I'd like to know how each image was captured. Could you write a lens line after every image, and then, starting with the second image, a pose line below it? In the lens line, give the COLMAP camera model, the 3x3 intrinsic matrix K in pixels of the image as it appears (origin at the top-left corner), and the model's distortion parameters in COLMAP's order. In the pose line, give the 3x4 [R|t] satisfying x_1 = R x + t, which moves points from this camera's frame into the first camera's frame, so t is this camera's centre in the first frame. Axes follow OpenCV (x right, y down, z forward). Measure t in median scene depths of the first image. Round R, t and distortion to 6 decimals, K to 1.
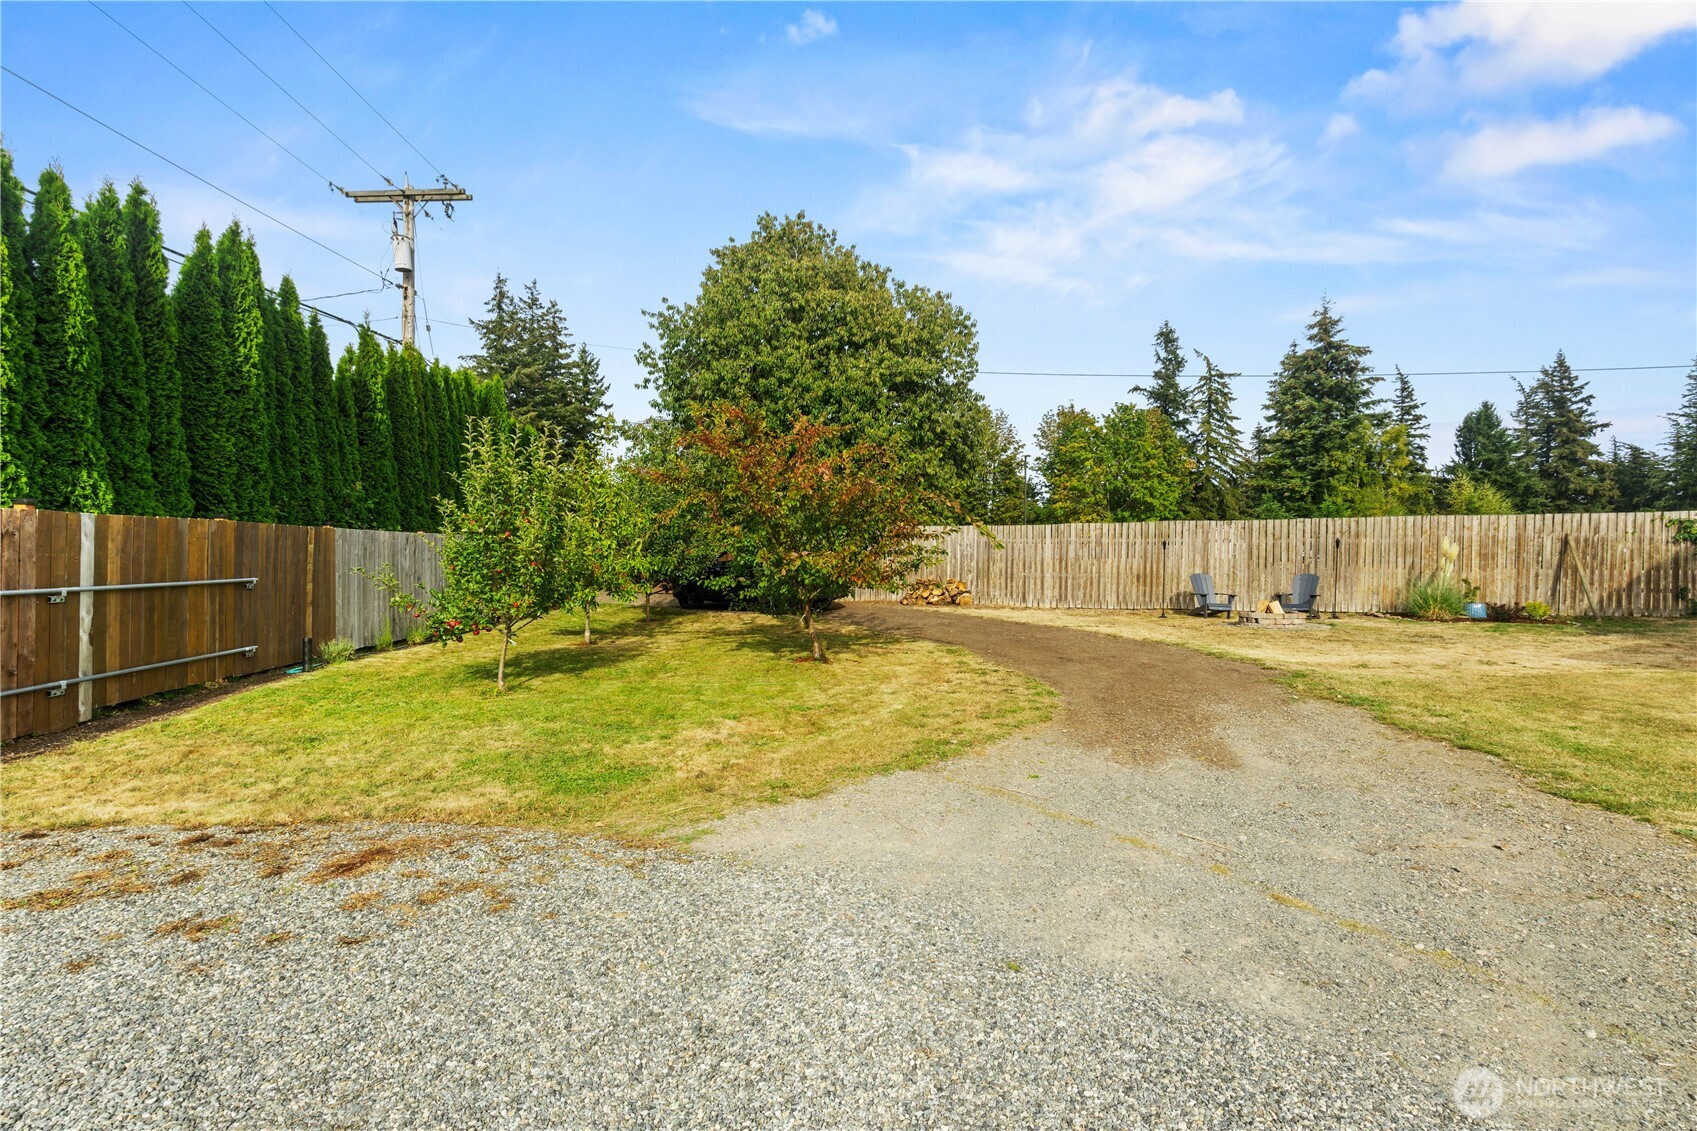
lens RADIAL K [[788.1, 0, 848.5], [0, 788.1, 565.5], [0, 0, 1]] dist [-0.008080, 0.000699]
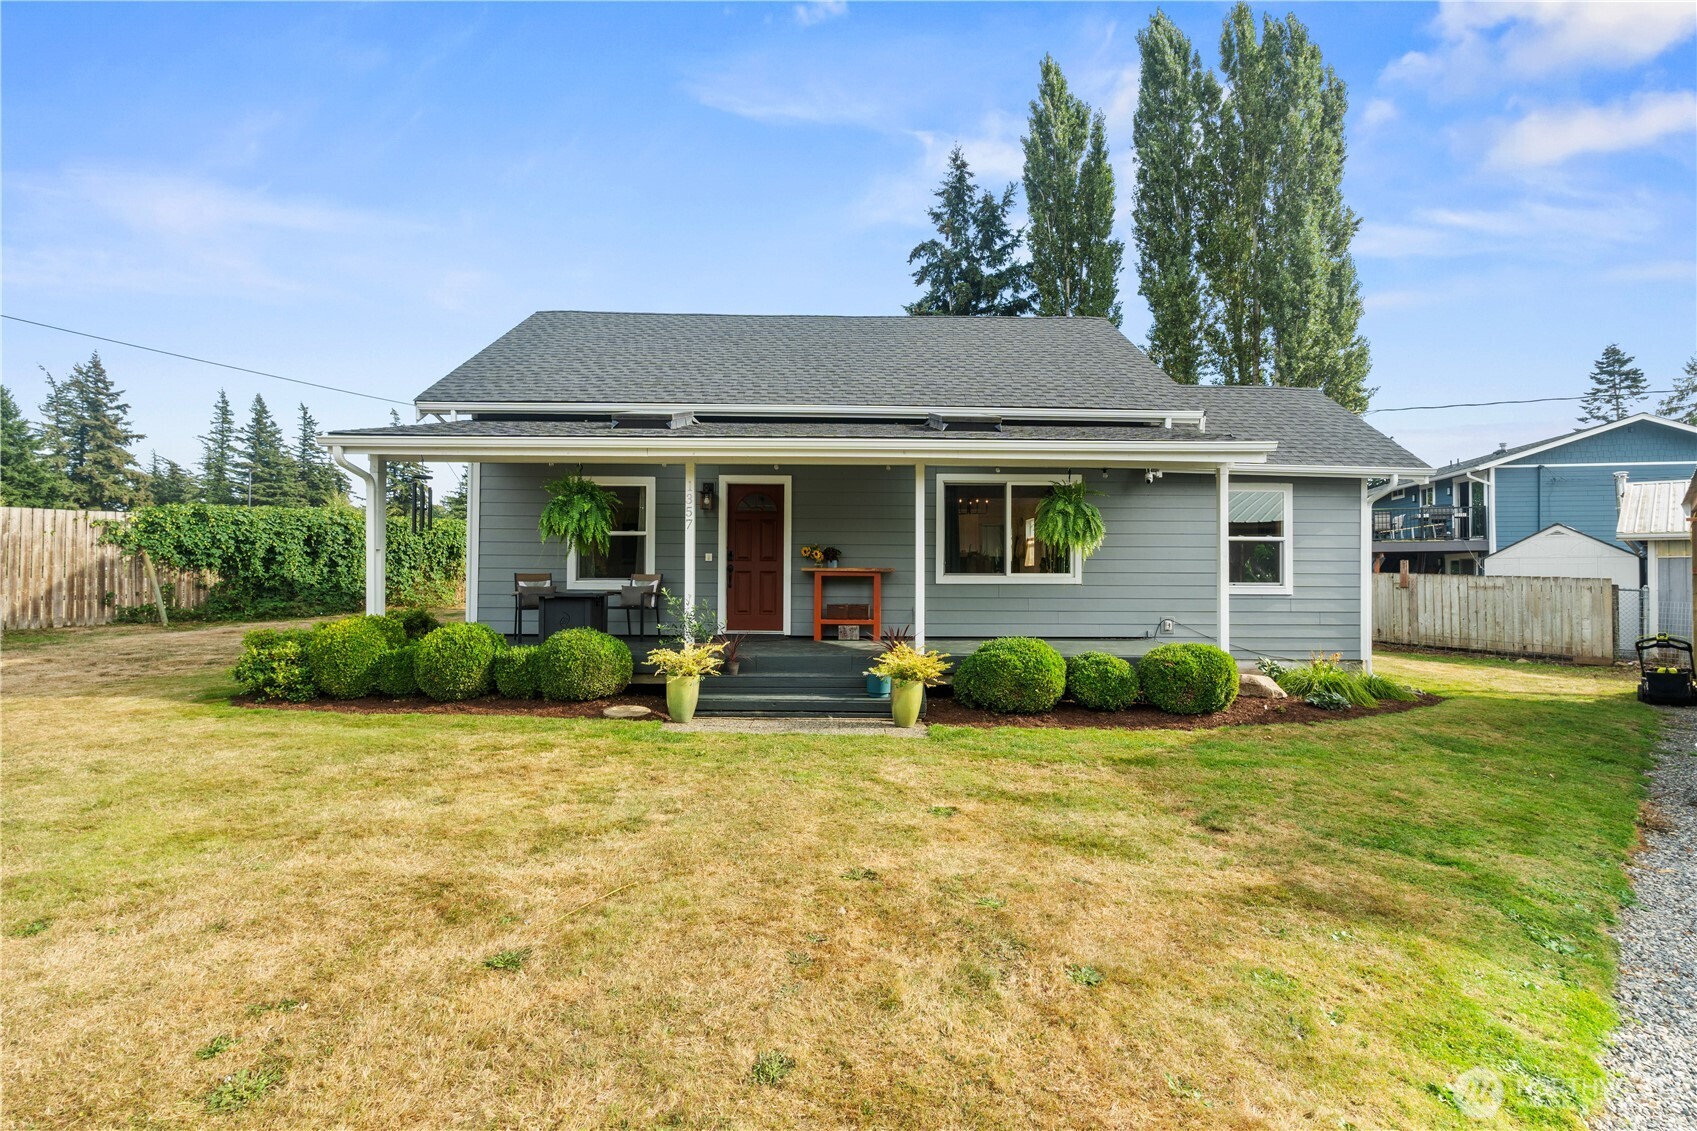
lens RADIAL K [[780.0, 0, 856.6], [0, 780.0, 564.0], [0, 0, 1]] dist [-0.005152, -0.000138]
pose [[0.067265, 0.005787, 0.997718, 0.046542], [0.008505, 0.999944, -0.006374, 0.001562], [-0.997699, 0.008914, 0.067212, 0.010389]]
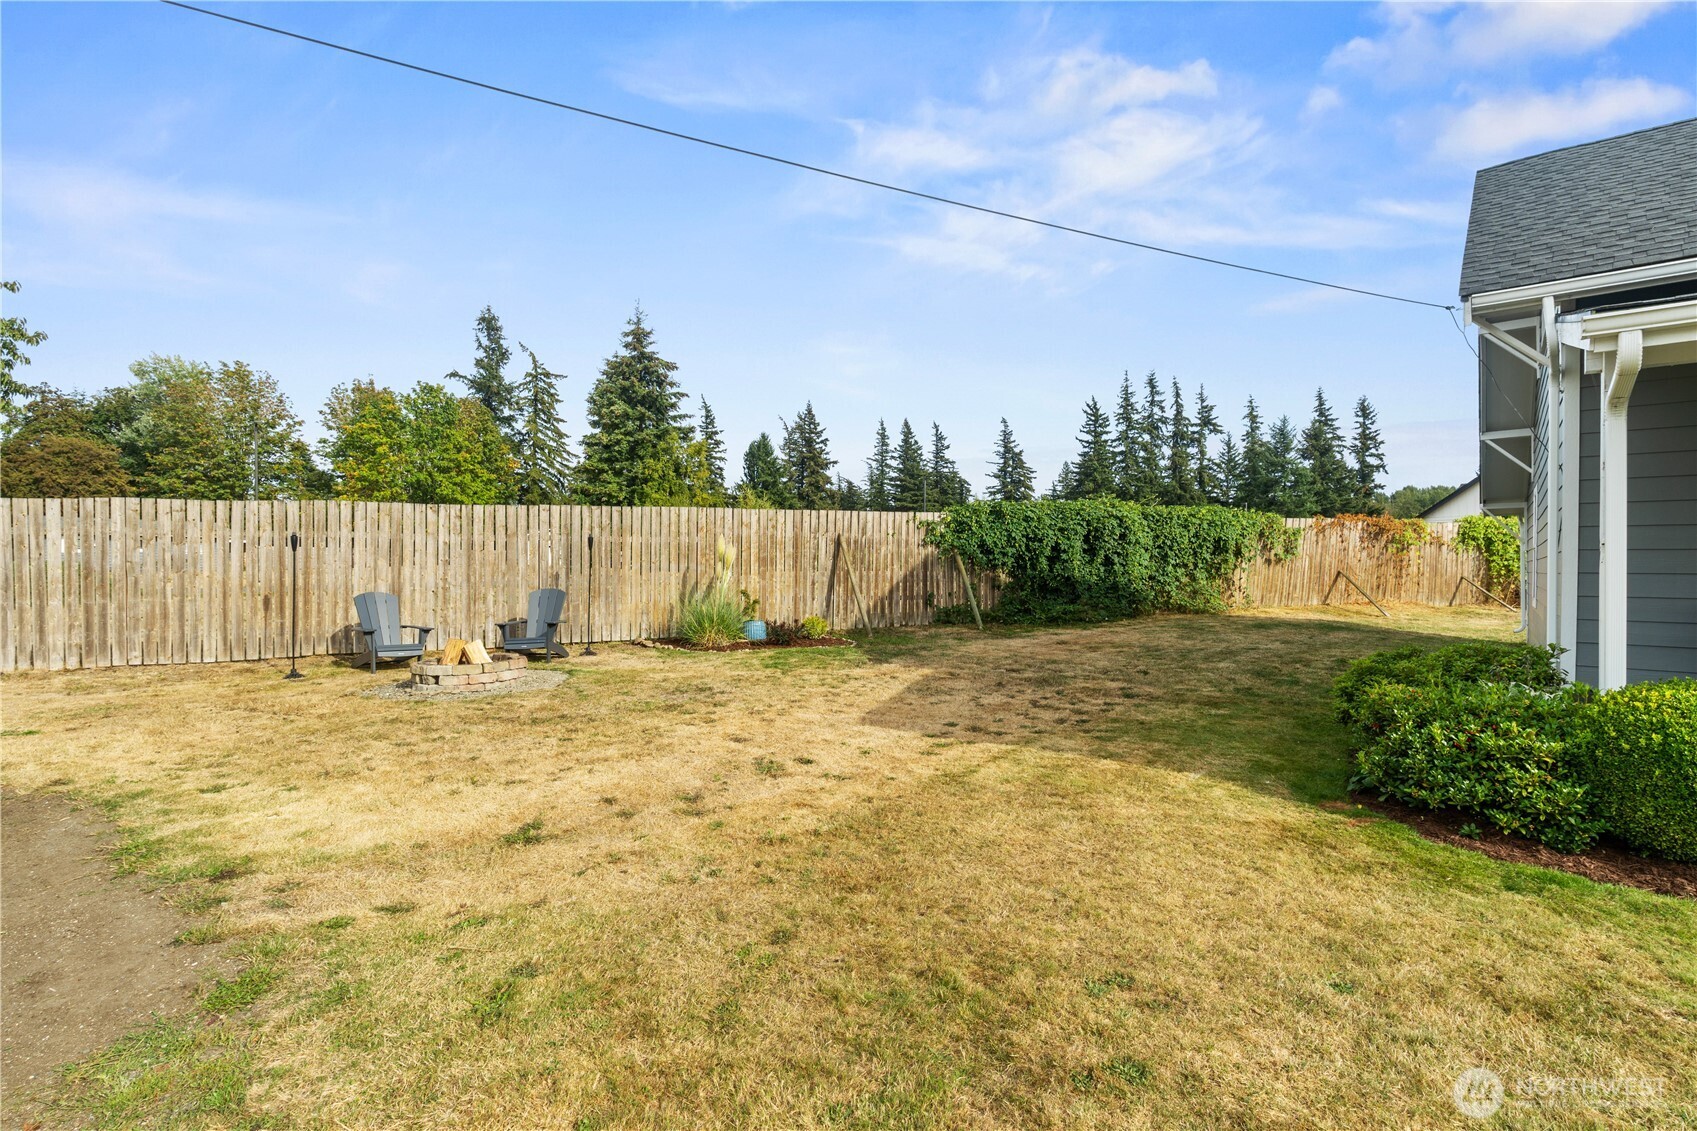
lens RADIAL K [[783.4, 0, 851.8], [0, 783.4, 568.1], [0, 0, 1]] dist [-0.004712, -0.000420]
pose [[0.701996, -0.009637, 0.712116, 0.076362], [0.012751, 0.999918, 0.000962, -0.001027], [-0.712067, 0.008405, 0.702061, 0.093775]]
